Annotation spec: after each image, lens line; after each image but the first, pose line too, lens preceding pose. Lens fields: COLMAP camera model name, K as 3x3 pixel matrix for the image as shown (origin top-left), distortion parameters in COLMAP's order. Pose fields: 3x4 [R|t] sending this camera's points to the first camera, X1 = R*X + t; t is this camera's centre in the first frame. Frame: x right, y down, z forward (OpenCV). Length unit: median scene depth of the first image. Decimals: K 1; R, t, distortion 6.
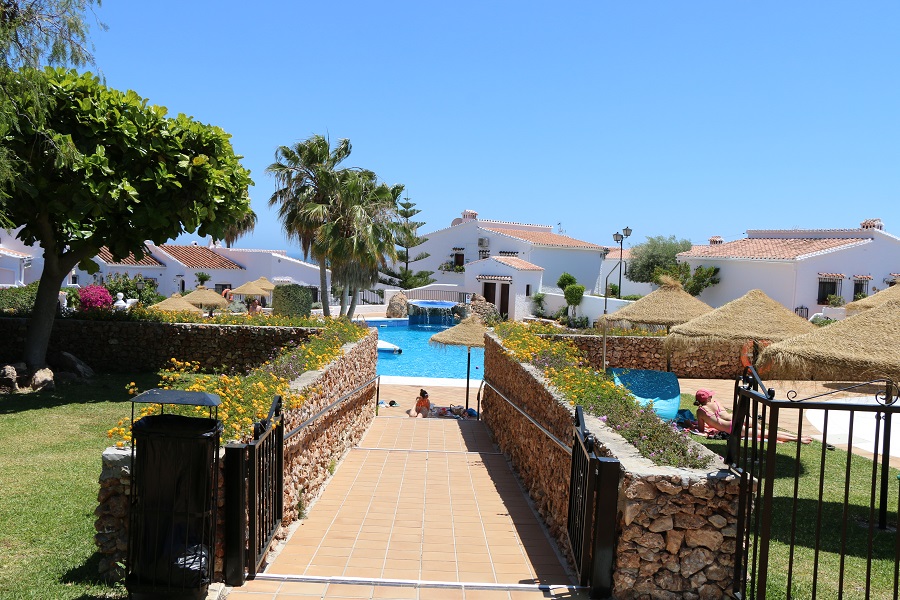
lens RADIAL K [[887.9, 0, 447.2], [0, 887.9, 301.9], [0, 0, 1]] dist [-0.077169, 0.000000]
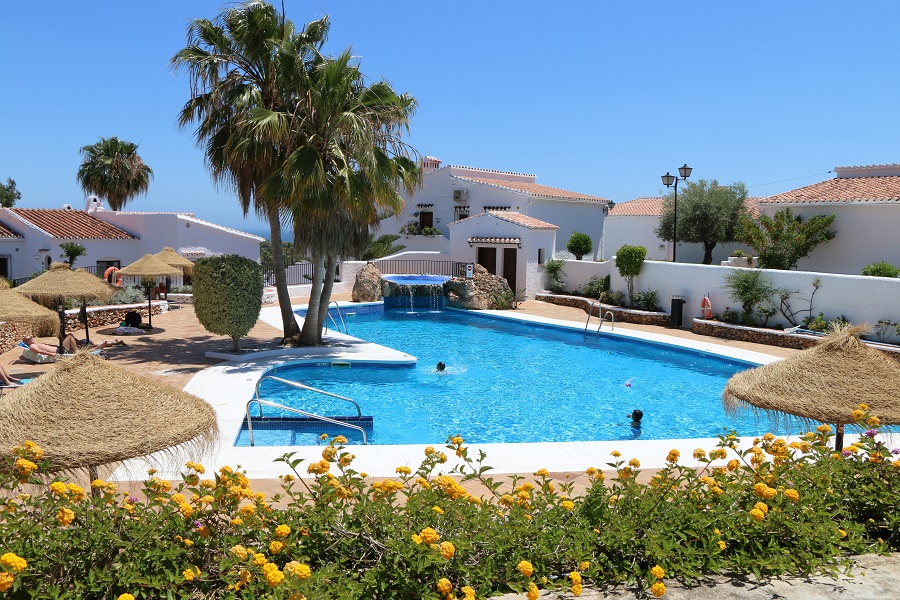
lens RADIAL K [[887.9, 0, 453.7], [0, 887.9, 295.8], [0, 0, 1]] dist [-0.077169, 0.000000]
pose [[0.992210, -0.033710, 0.119926, -0.072628], [0.030434, 0.999115, 0.029049, -0.004508], [-0.120799, -0.025173, 0.992358, 0.303437]]
